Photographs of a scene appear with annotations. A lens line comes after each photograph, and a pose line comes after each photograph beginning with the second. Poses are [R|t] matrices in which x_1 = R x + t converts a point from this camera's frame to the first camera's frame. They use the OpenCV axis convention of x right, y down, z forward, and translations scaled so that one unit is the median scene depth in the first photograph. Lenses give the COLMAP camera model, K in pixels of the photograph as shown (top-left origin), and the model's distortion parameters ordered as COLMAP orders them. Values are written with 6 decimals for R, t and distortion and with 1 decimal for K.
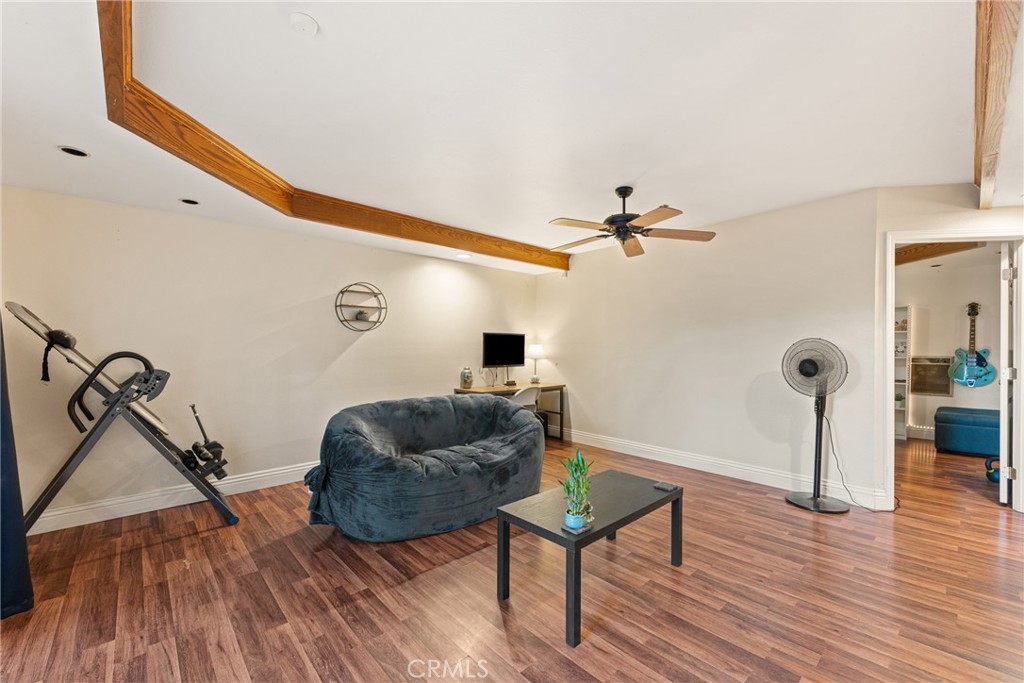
lens RADIAL K [[415.6, 0, 509.0], [0, 415.6, 356.3], [0, 0, 1]] dist [-0.001033, -0.000023]
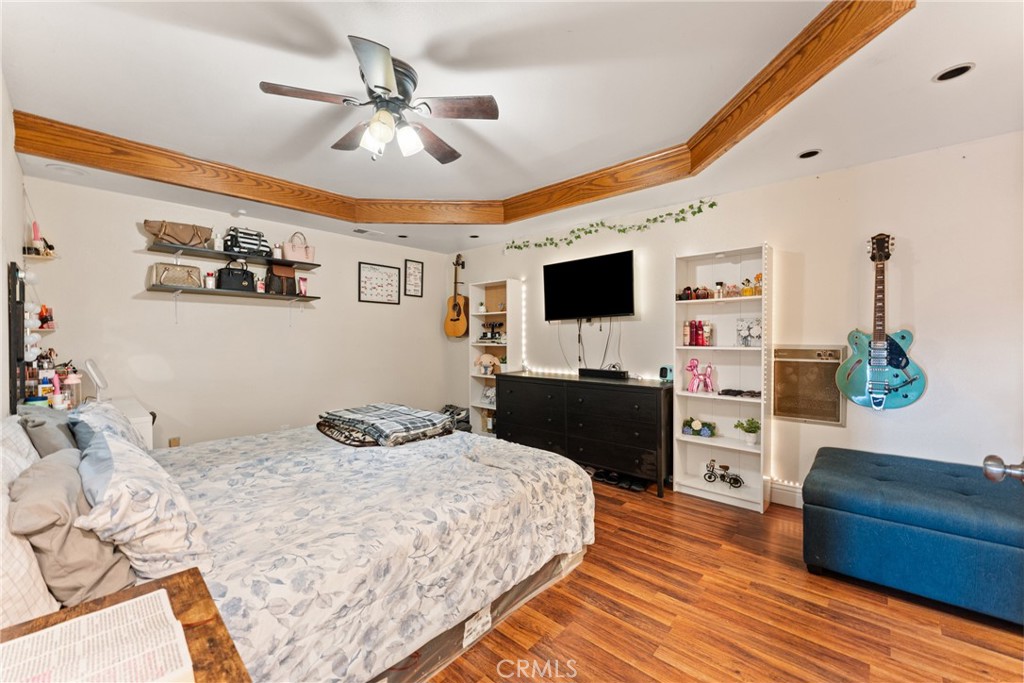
lens RADIAL K [[408.4, 0, 512.0], [0, 408.4, 341.5], [0, 0, 1]] dist [0.002253, 0.000391]
pose [[0.994628, -0.006720, 0.103297, 0.656702], [0.007119, 0.999969, -0.003497, -0.006268], [-0.103270, 0.004214, 0.994644, 0.584057]]
